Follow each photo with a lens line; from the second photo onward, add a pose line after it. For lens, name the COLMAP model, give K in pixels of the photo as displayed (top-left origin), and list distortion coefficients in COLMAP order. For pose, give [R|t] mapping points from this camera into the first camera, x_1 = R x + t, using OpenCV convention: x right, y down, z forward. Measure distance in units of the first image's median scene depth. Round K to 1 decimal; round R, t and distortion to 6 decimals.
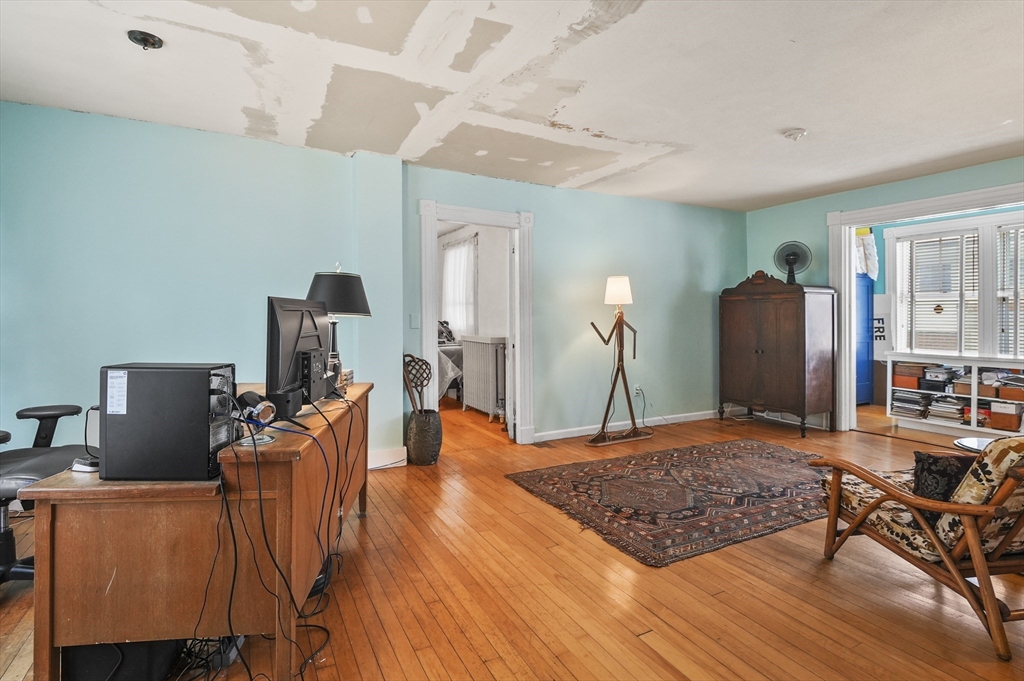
lens RADIAL K [[504.2, 0, 511.6], [0, 504.2, 312.6], [0, 0, 1]] dist [-0.002066, -0.001195]
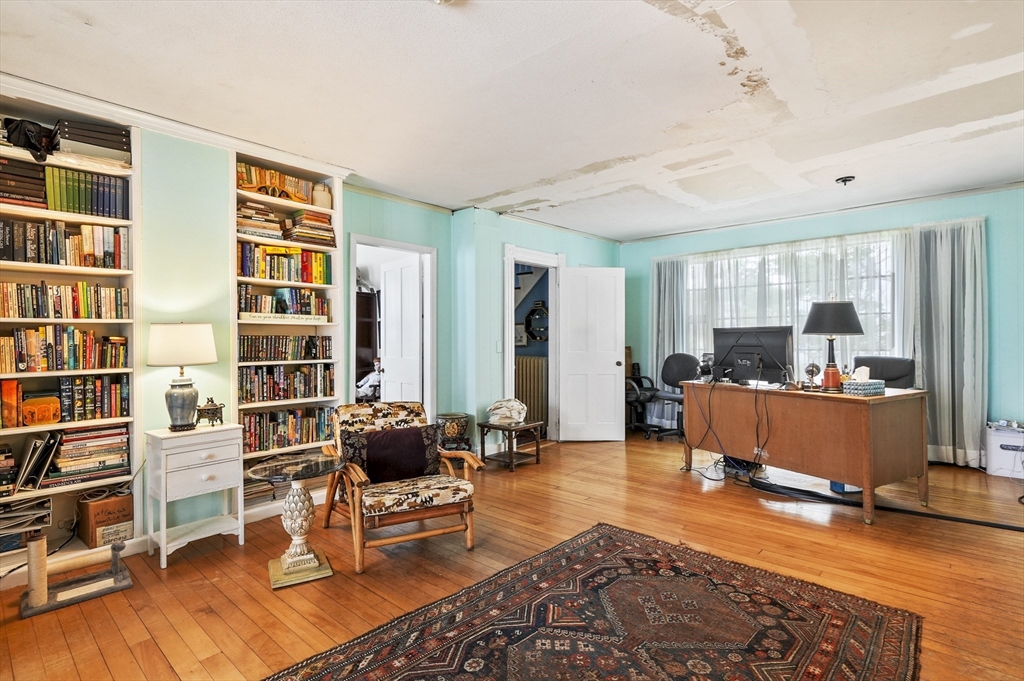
lens RADIAL K [[504.2, 0, 510.1], [0, 504.2, 340.0], [0, 0, 1]] dist [-0.002066, -0.001195]
pose [[-0.938594, 0.007513, -0.344942, 0.652674], [0.009020, 0.999955, -0.002764, 0.012466], [0.344906, -0.005706, -0.938620, 1.467109]]
